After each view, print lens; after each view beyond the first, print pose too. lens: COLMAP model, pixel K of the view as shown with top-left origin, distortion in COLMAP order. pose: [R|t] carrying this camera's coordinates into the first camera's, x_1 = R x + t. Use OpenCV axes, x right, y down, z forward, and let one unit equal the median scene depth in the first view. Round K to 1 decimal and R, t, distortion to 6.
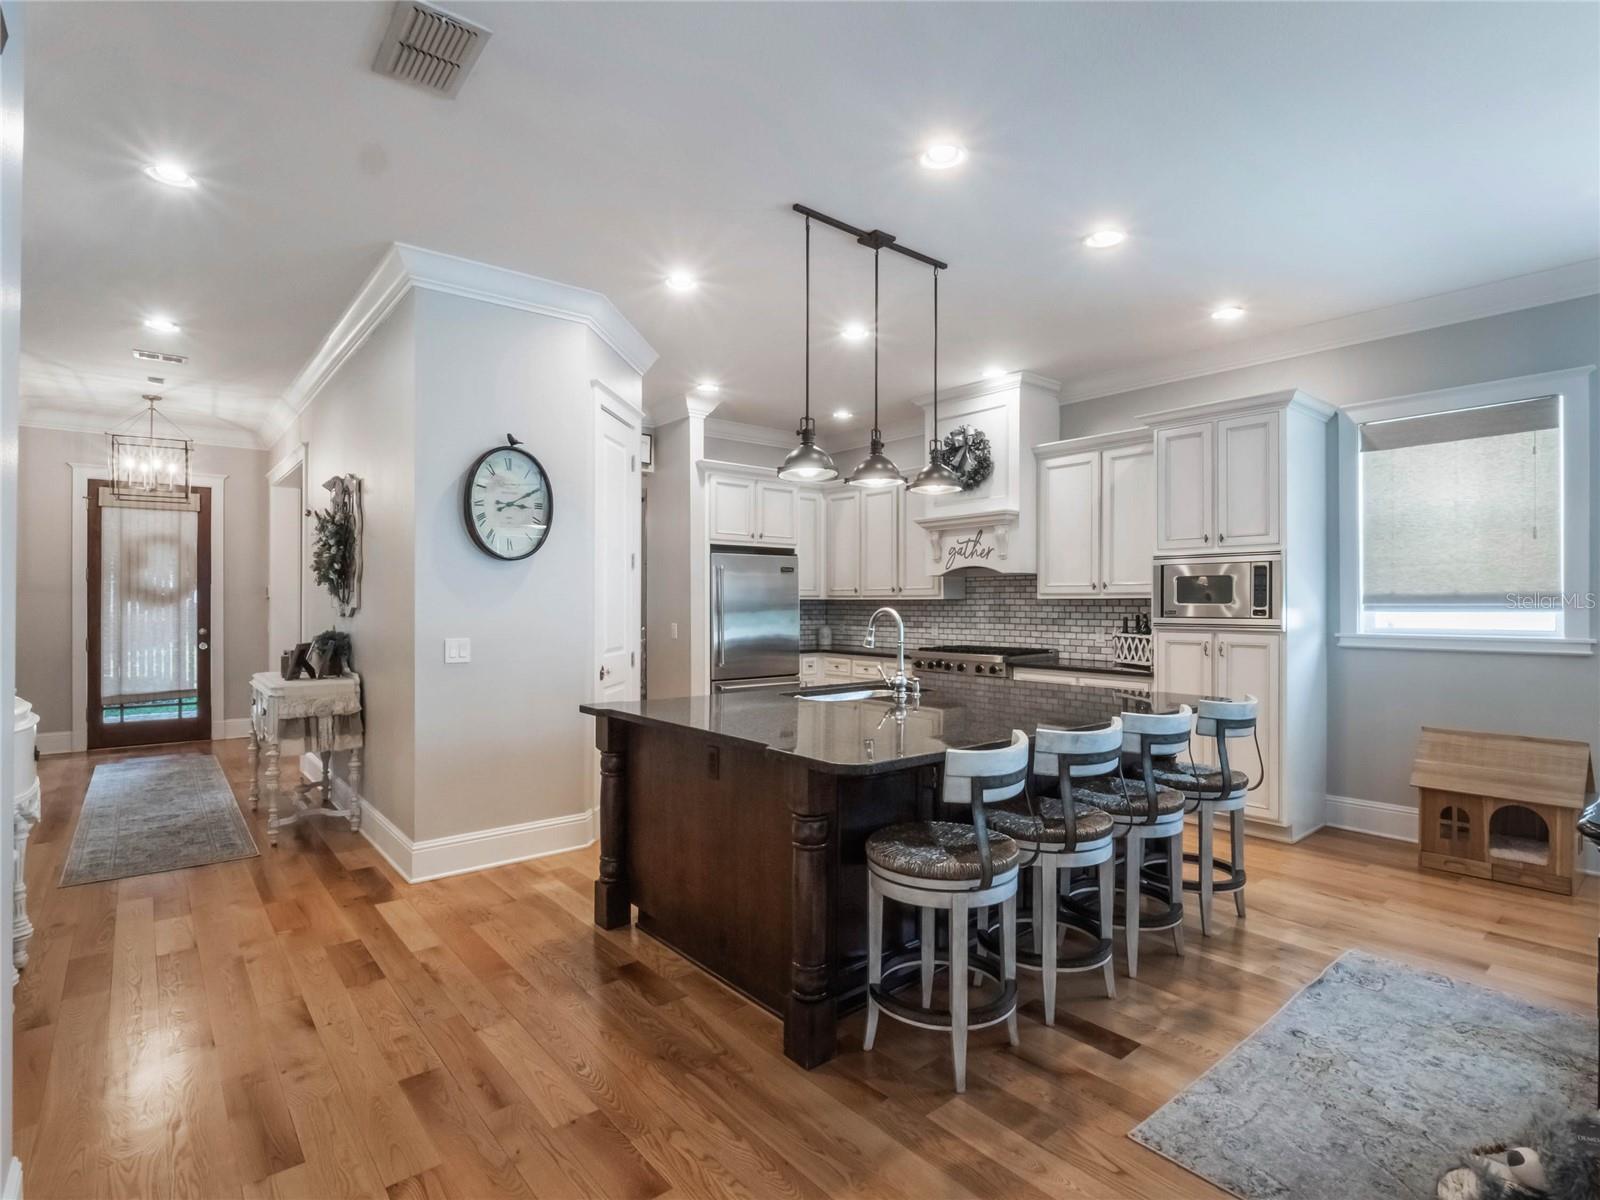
lens RADIAL K [[804.3, 0, 807.6], [0, 804.3, 596.5], [0, 0, 1]] dist [-0.010739, -0.005698]
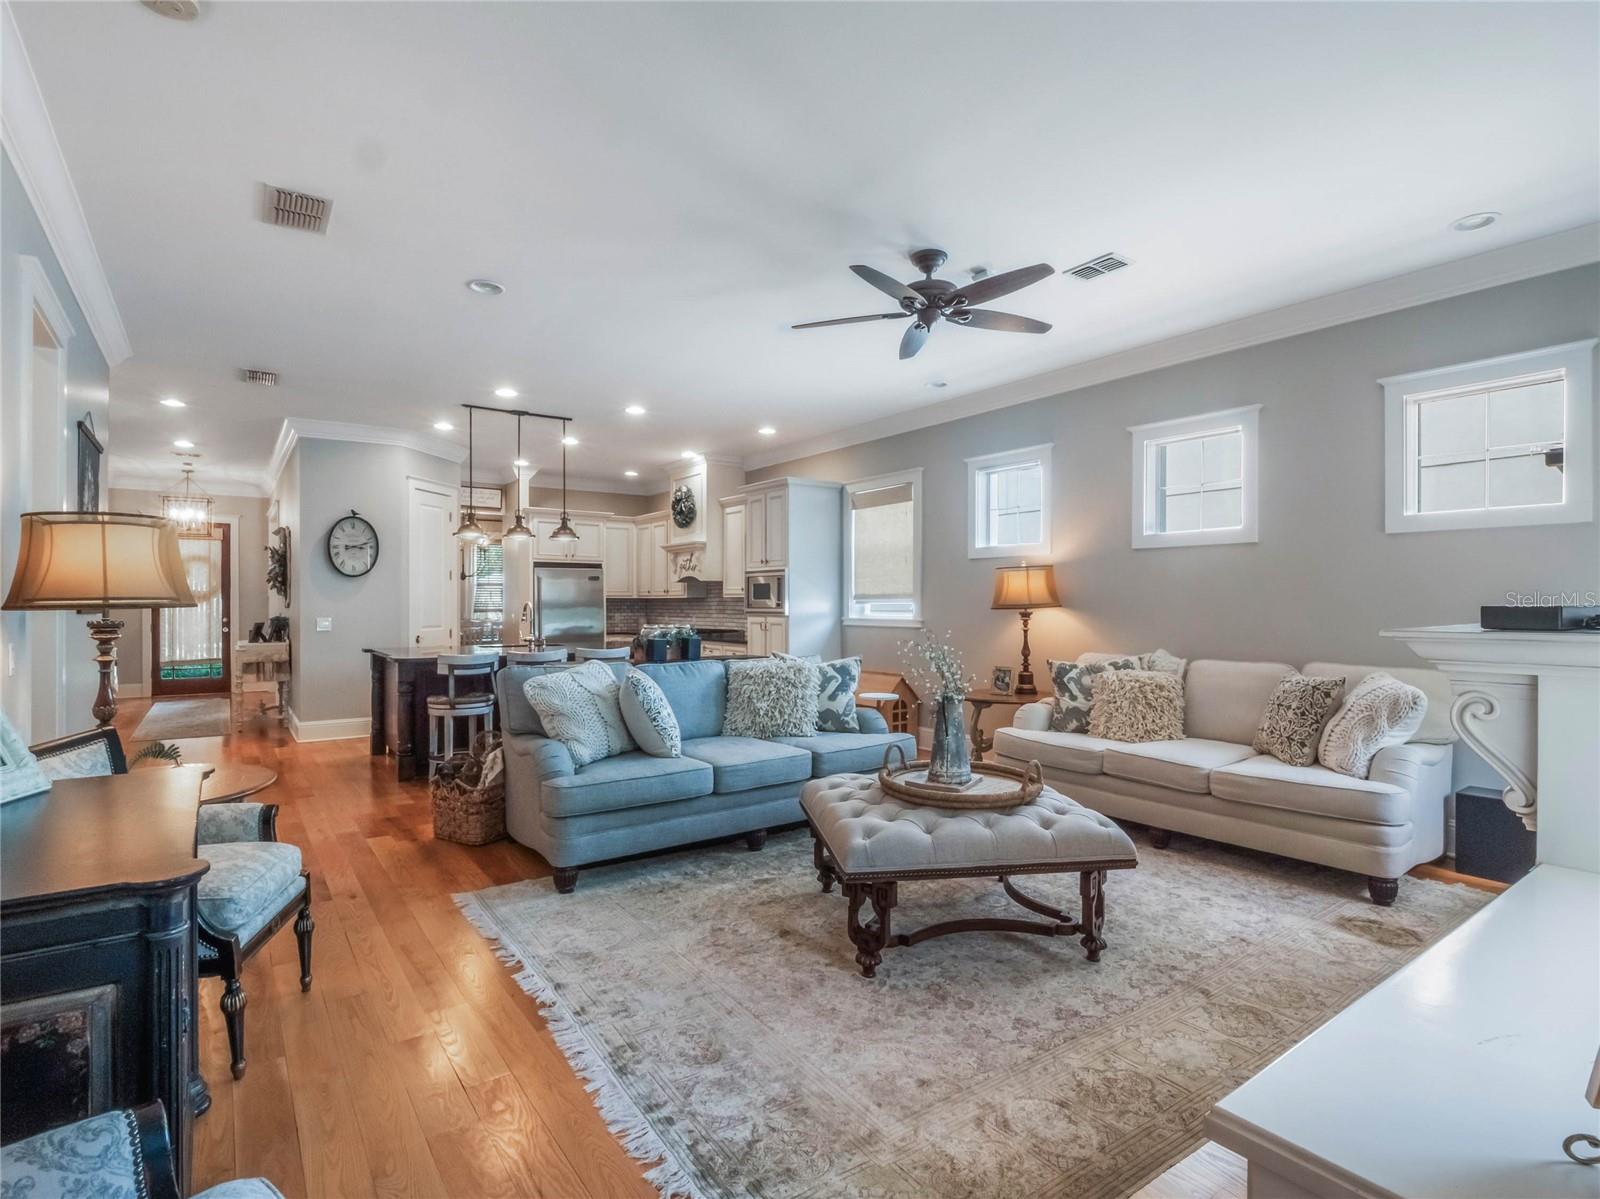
lens RADIAL K [[804.3, 0, 805.9], [0, 804.3, 597.3], [0, 0, 1]] dist [-0.010739, -0.005698]
pose [[0.997970, -0.001046, -0.063672, 0.536327], [0.001091, 0.999999, 0.000673, 0.001889], [0.063671, -0.000741, 0.997971, -0.537392]]
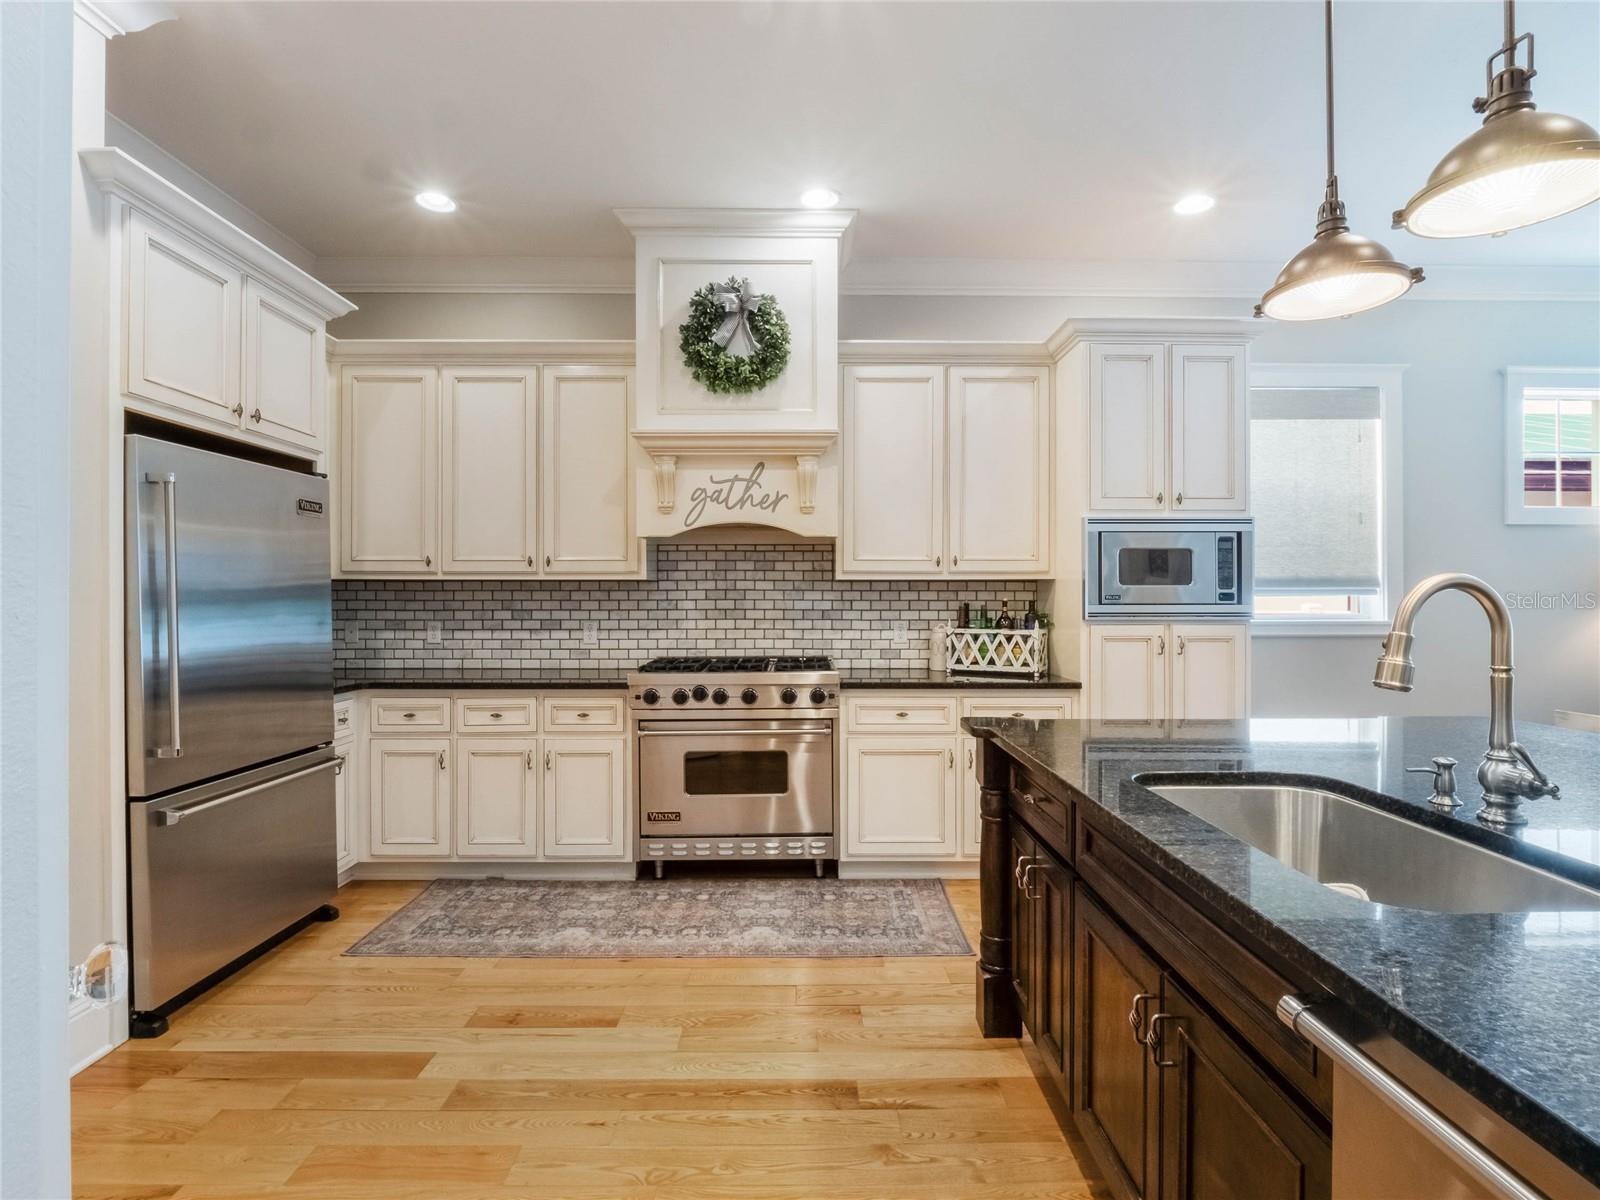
lens RADIAL K [[804.3, 0, 788.8], [0, 804.3, 603.8], [0, 0, 1]] dist [-0.010739, -0.005698]
pose [[0.634222, -0.003812, 0.773142, -0.233263], [-0.006154, 0.999931, 0.009979, 0.016072], [-0.773126, -0.011087, 0.634155, 0.608570]]
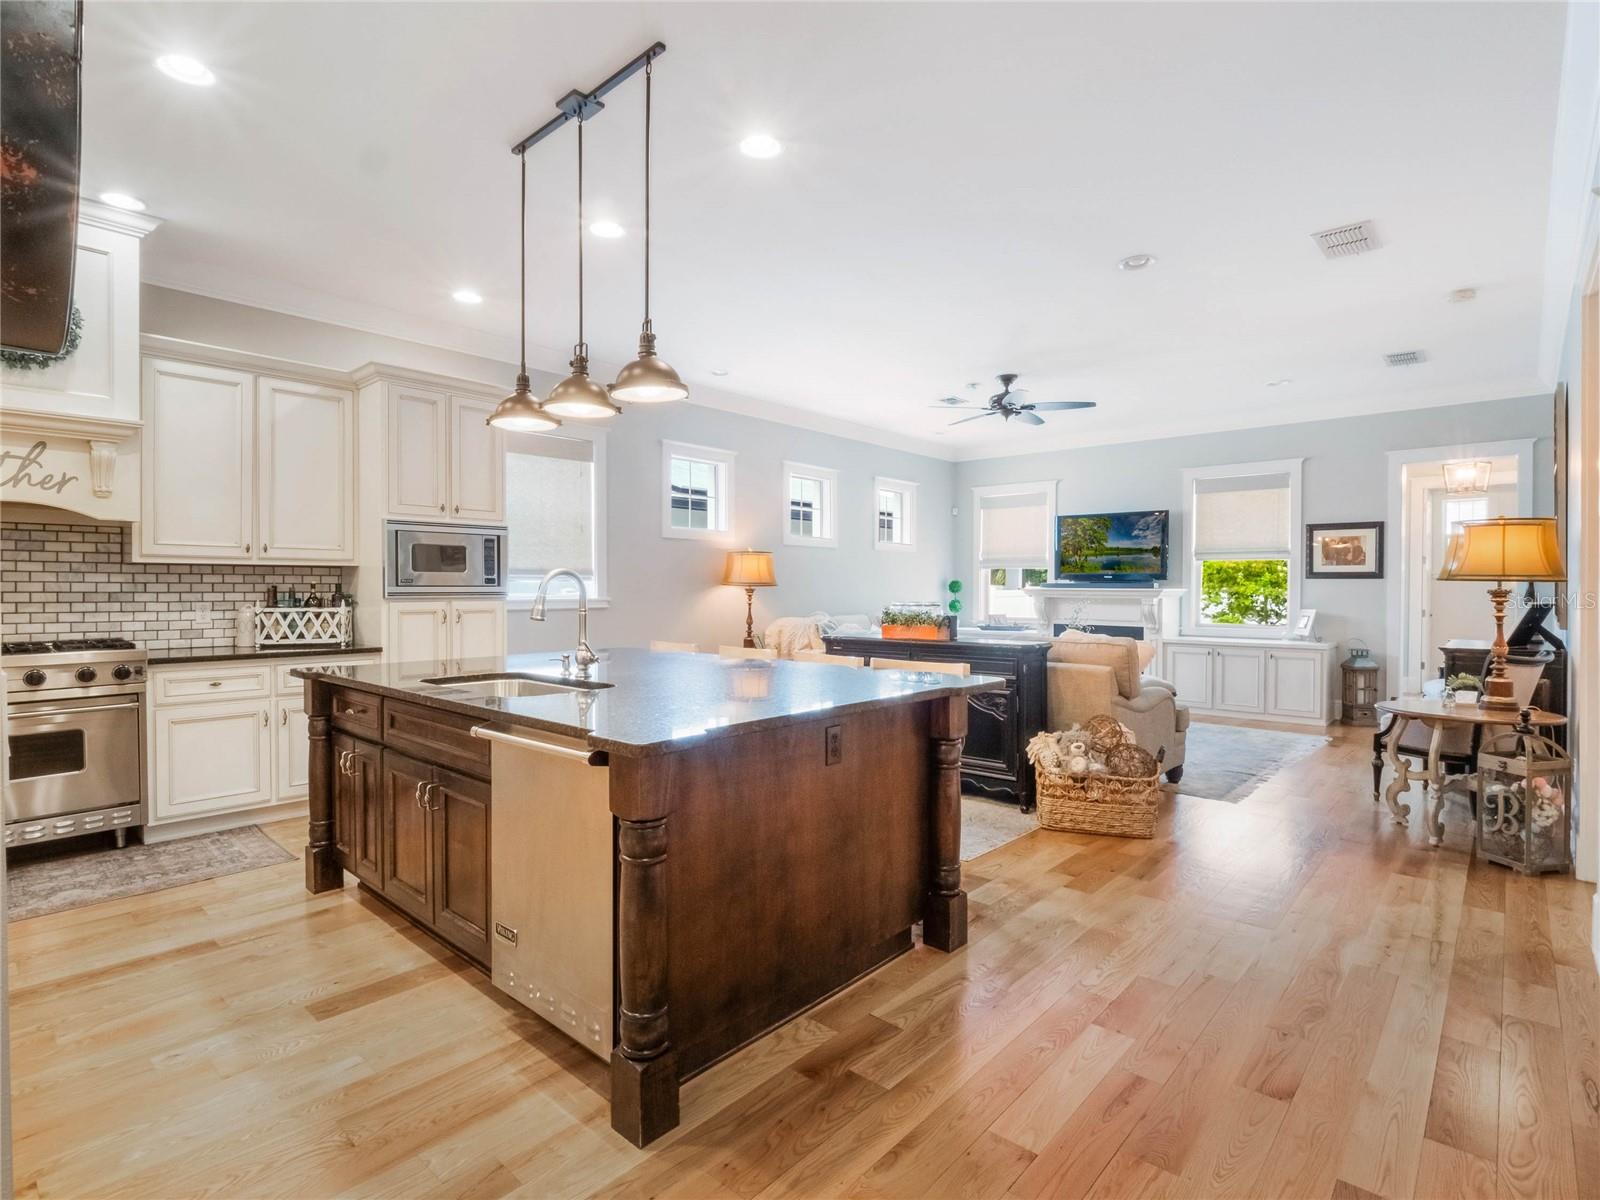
lens RADIAL K [[804.3, 0, 801.6], [0, 804.3, 592.9], [0, 0, 1]] dist [-0.010739, -0.005698]
pose [[-0.151439, -0.006504, 0.988445, -0.441963], [-0.008247, 0.999952, 0.005316, 0.019899], [-0.988432, -0.007347, -0.151486, 0.541573]]
